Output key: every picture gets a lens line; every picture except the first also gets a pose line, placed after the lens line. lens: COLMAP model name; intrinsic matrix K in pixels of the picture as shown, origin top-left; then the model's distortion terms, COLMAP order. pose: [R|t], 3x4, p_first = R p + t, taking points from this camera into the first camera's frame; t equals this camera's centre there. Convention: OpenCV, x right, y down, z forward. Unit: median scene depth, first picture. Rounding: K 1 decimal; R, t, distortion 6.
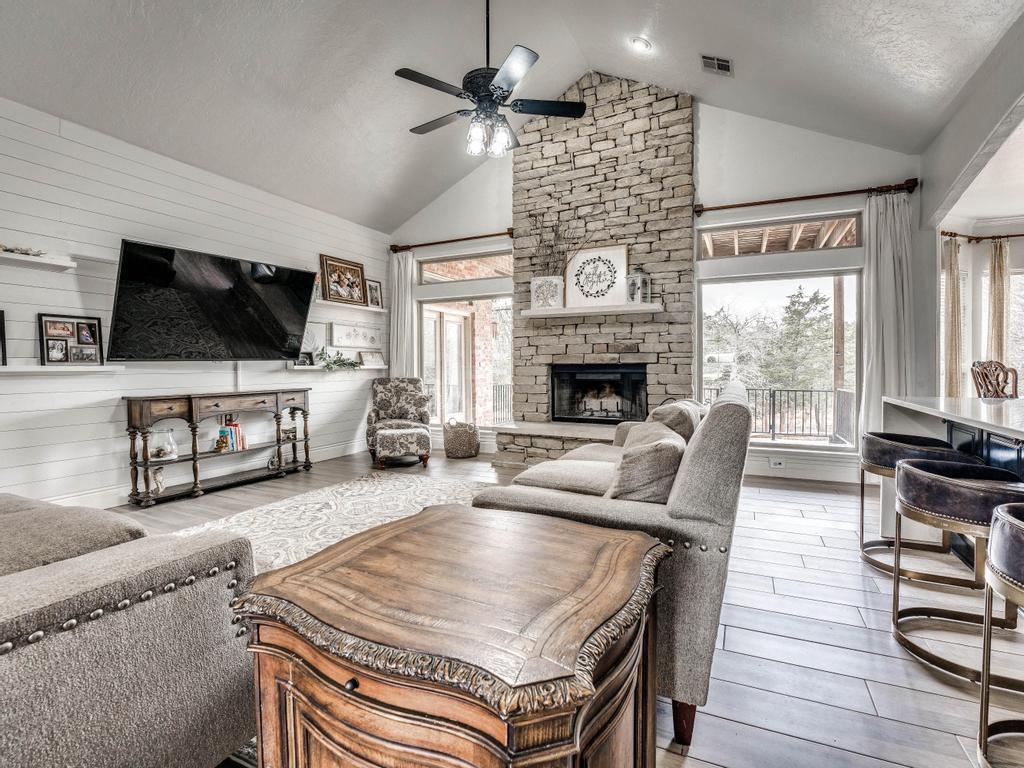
lens RADIAL K [[459.8, 0, 513.0], [0, 459.8, 371.2], [0, 0, 1]] dist [-0.018828, 0.000553]
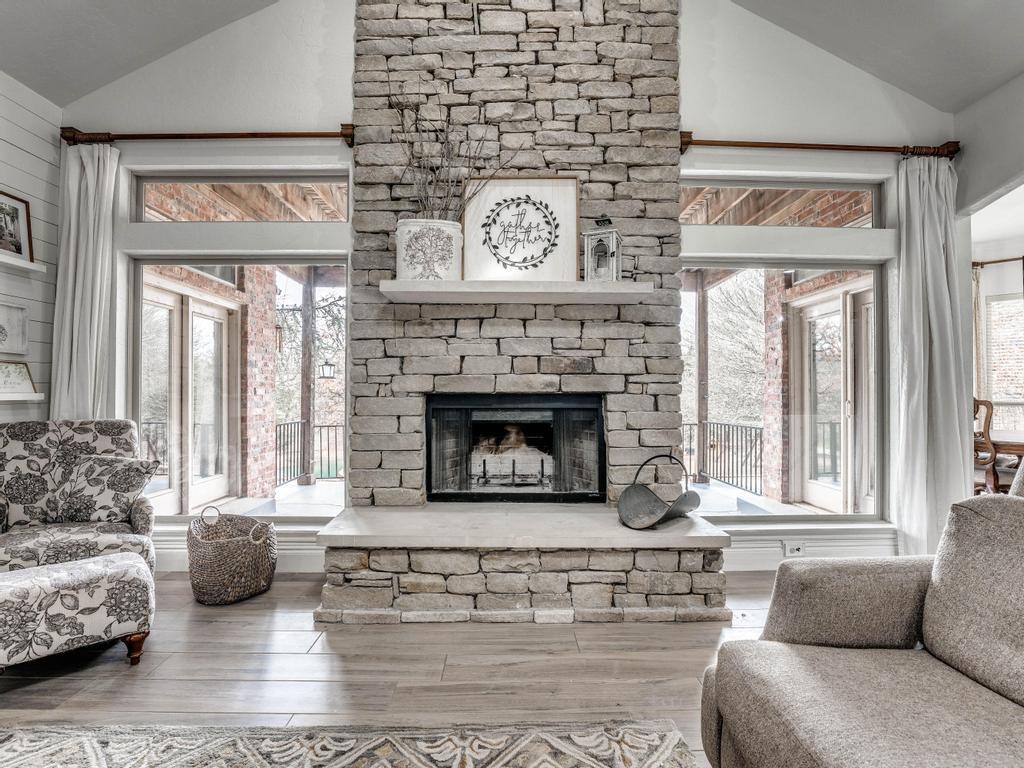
lens RADIAL K [[324.4, 0, 378.9], [0, 324.4, 387.9], [0, 0, 1]] dist [-0.016531, 0.000042]
pose [[0.918022, 0.010312, 0.396396, -0.118436], [-0.001980, 0.999769, -0.021422, -0.013512], [-0.396525, 0.018881, 0.917830, 0.707654]]
